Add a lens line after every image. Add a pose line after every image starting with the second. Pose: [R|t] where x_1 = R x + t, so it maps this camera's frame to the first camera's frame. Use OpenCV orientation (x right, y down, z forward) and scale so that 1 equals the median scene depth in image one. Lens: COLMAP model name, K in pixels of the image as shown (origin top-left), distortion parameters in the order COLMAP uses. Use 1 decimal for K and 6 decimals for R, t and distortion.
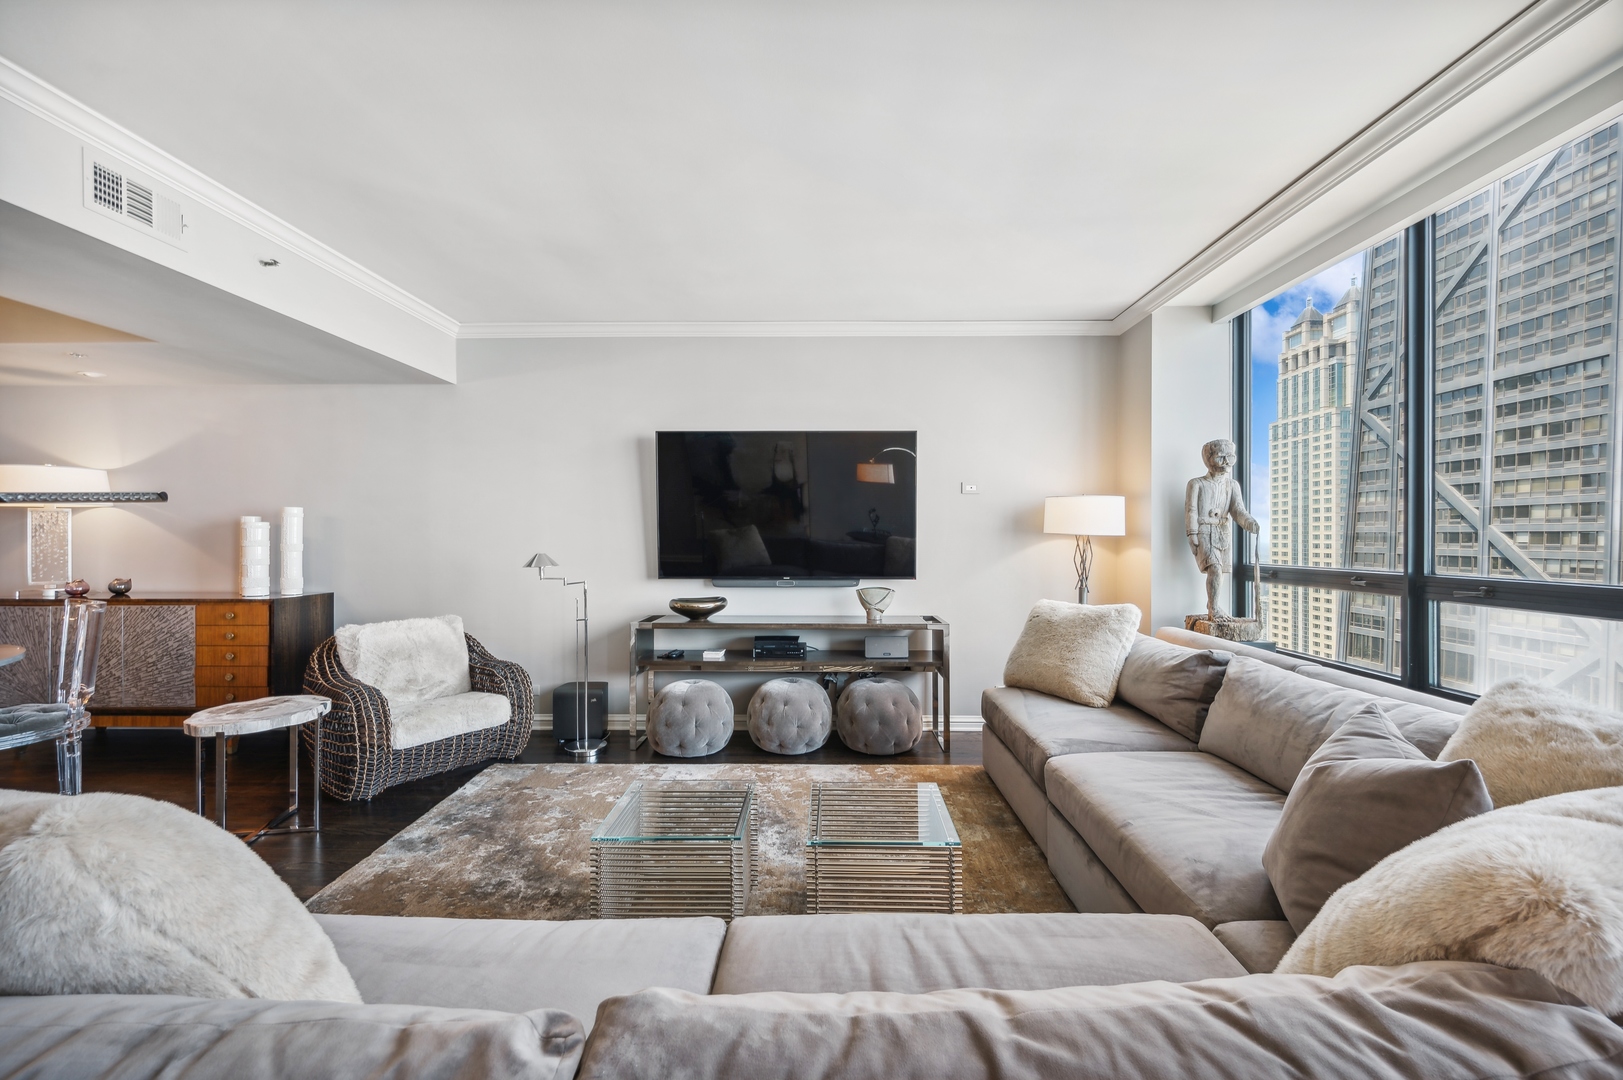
lens RADIAL K [[643.1, 0, 811.0], [0, 643.1, 537.6], [0, 0, 1]] dist [-0.000623, -0.000615]
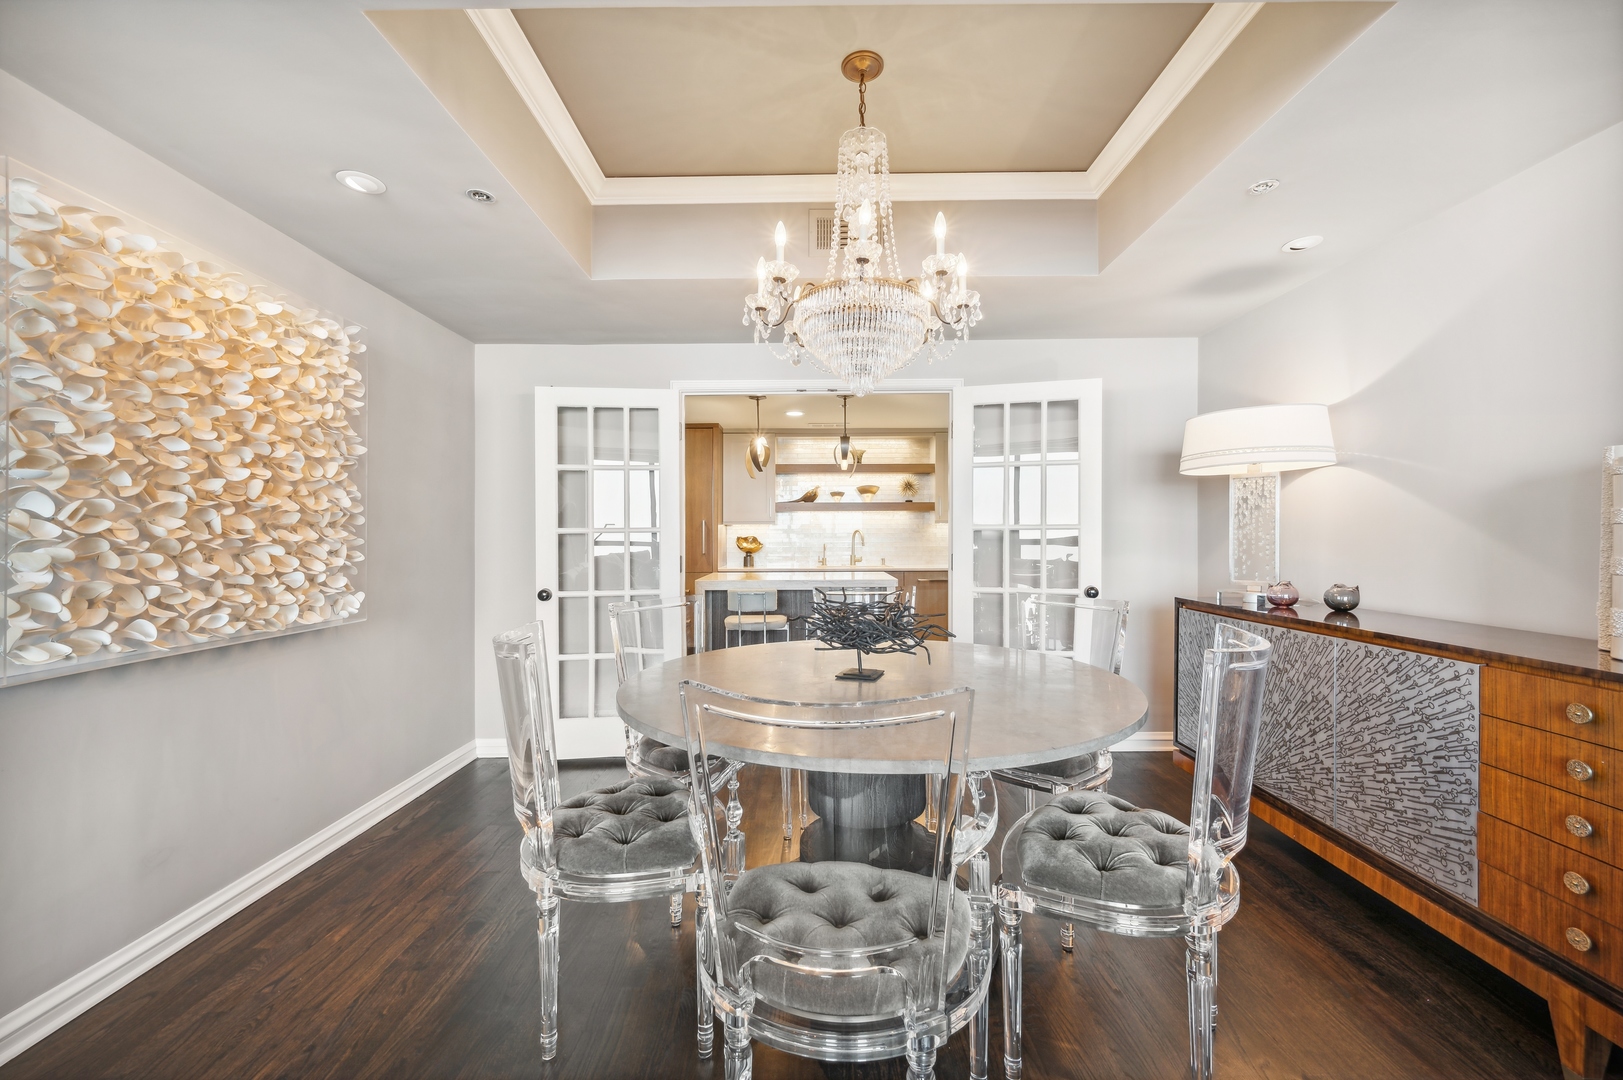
lens RADIAL K [[643.1, 0, 811.0], [0, 643.1, 537.6], [0, 0, 1]] dist [-0.000623, -0.000615]
pose [[0.008869, 0.004256, -0.999952, -0.501693], [-0.001757, 0.999989, 0.004240, 0.020251], [0.999959, 0.001719, 0.008876, 0.516618]]
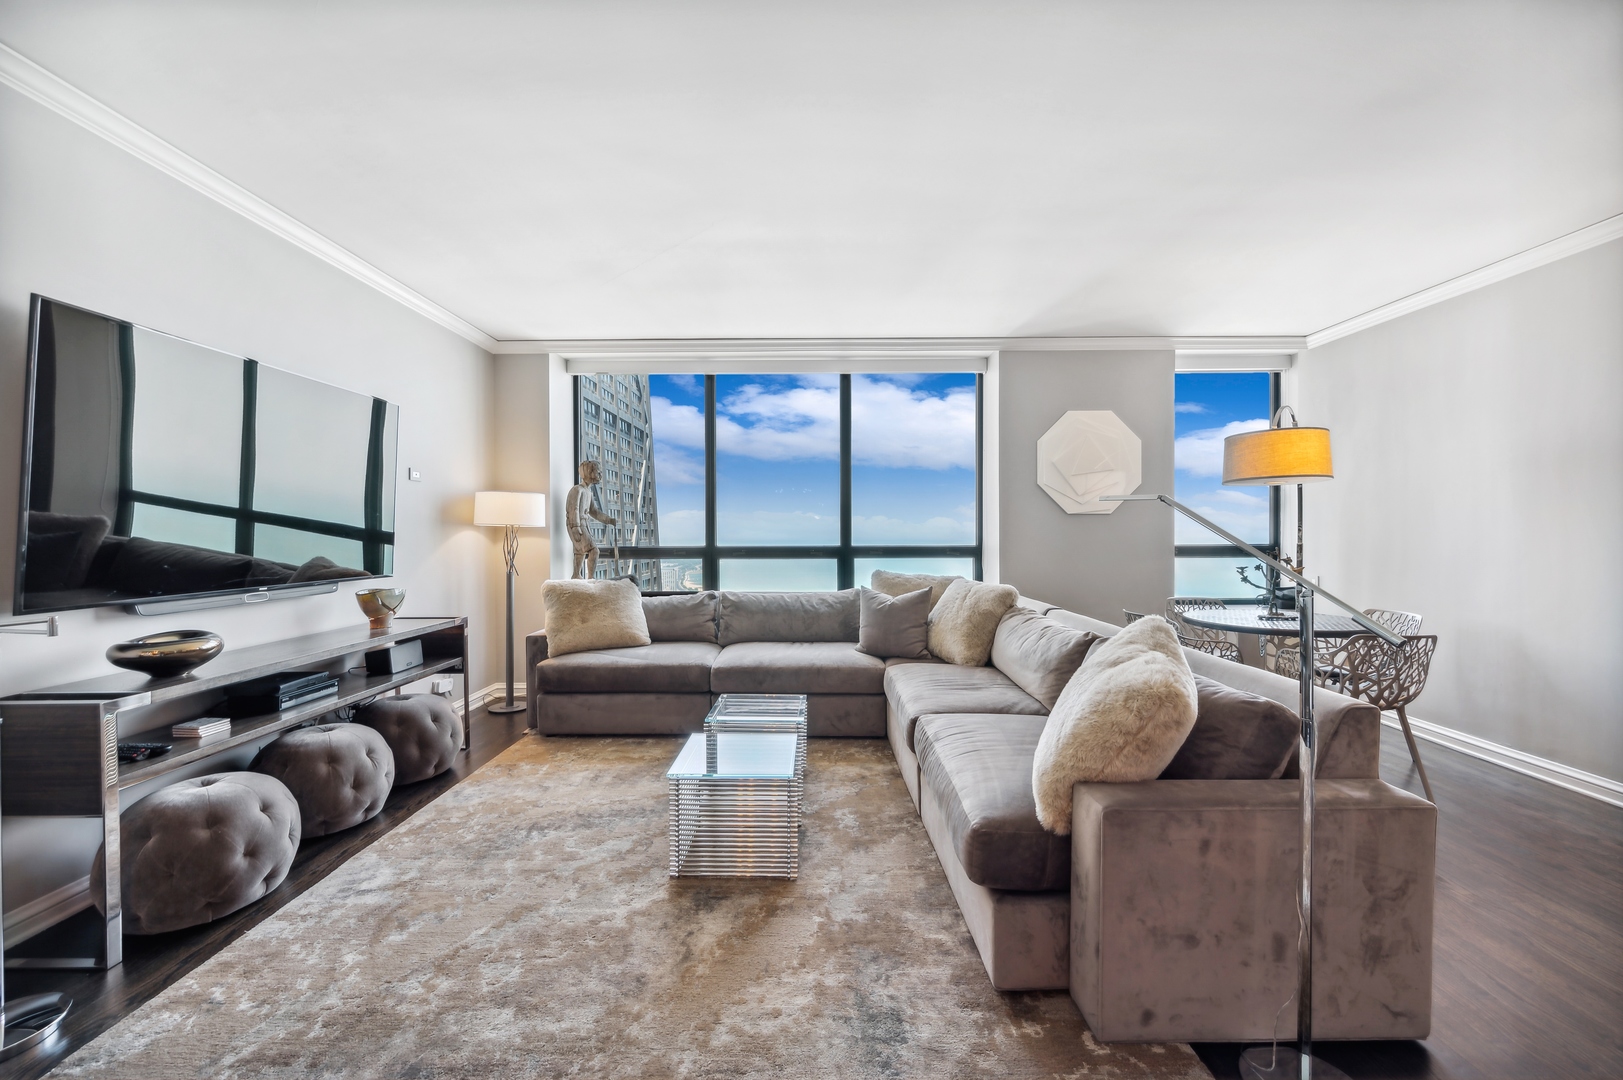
lens RADIAL K [[641.4, 0, 811.7], [0, 641.4, 532.1], [0, 0, 1]] dist [-0.001232, -0.000455]
pose [[0.000609, -0.001182, 0.999999, -0.708551], [0.006954, 0.999975, 0.001178, 0.009127], [-0.999976, 0.006953, 0.000617, 0.446075]]
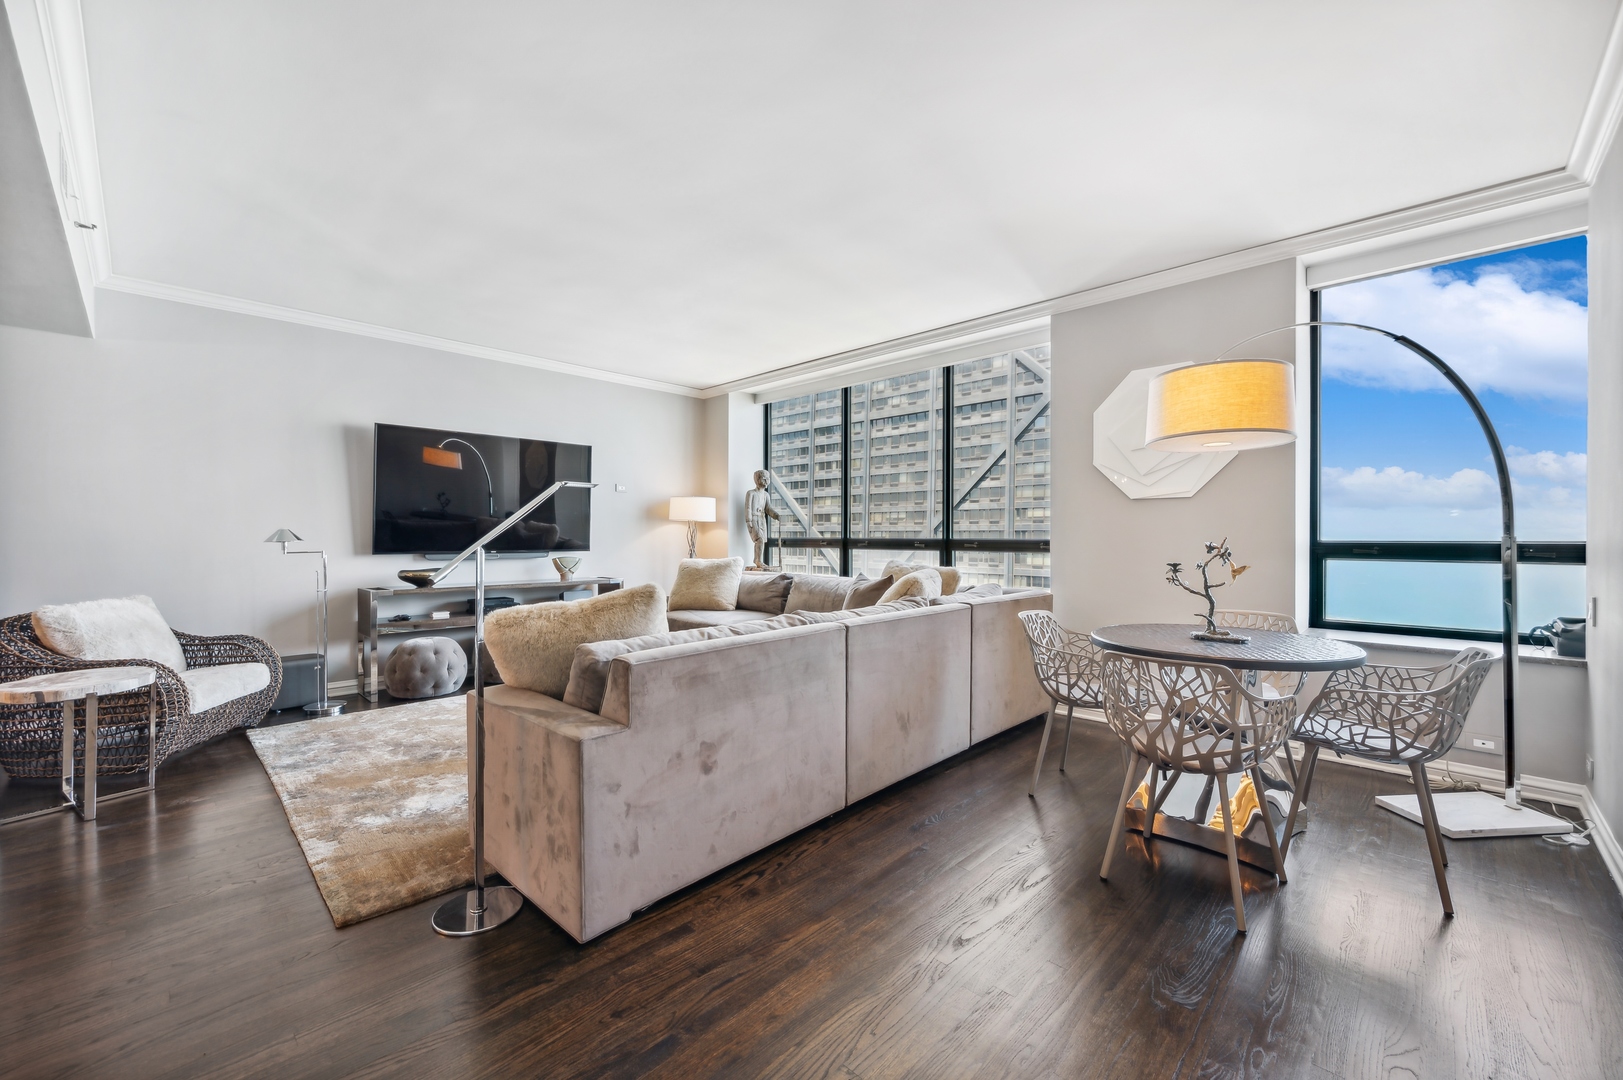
lens RADIAL K [[643.1, 0, 811.0], [0, 643.1, 537.6], [0, 0, 1]] dist [-0.000623, -0.000615]
pose [[0.687002, -0.001453, 0.726654, -0.541347], [-0.001800, 0.999992, 0.003701, 0.030419], [-0.726654, -0.003851, 0.686993, -0.331865]]
